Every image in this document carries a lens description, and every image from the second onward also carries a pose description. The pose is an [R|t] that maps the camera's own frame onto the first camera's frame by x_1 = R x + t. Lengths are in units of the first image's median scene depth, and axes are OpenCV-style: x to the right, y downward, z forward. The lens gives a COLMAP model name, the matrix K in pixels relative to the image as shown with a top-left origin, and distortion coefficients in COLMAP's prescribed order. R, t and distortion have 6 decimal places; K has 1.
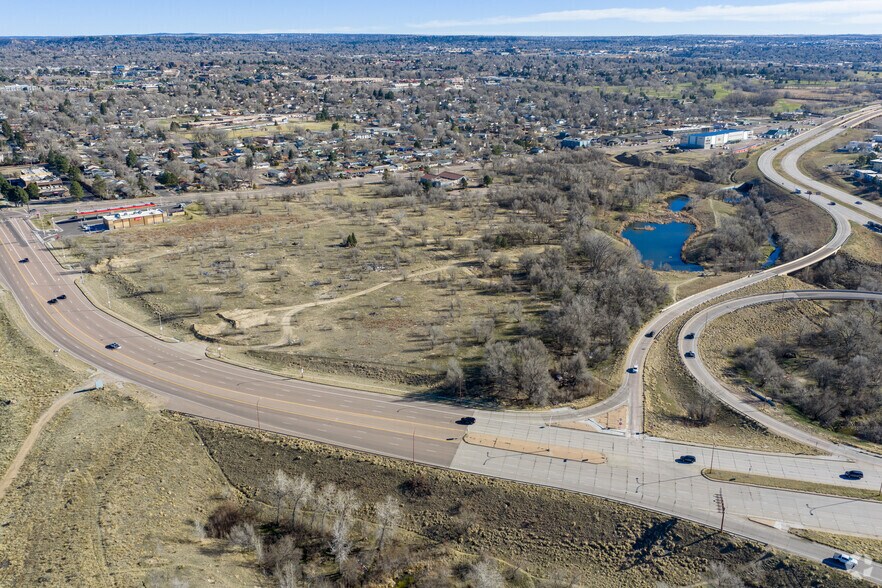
lens RADIAL K [[728.3, 0, 443.0], [0, 728.3, 293.0], [0, 0, 1]] dist [0.013240, -0.017839]
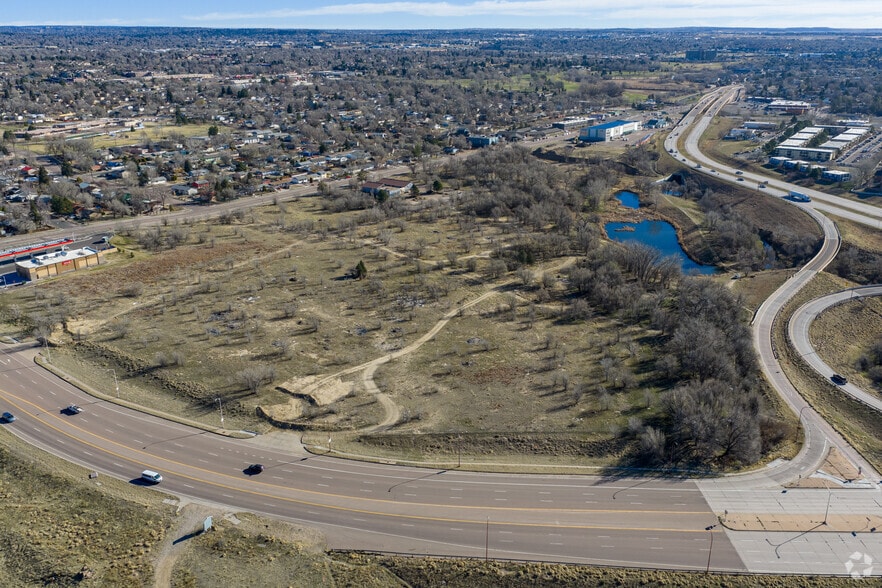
lens RADIAL K [[736.9, 0, 443.3], [0, 736.9, 295.0], [0, 0, 1]] dist [0.011267, -0.014921]
pose [[0.964916, -0.087757, 0.247459, -0.201791], [0.086051, 0.996133, 0.017724, -0.041383], [-0.248058, 0.004192, 0.968736, 0.131078]]
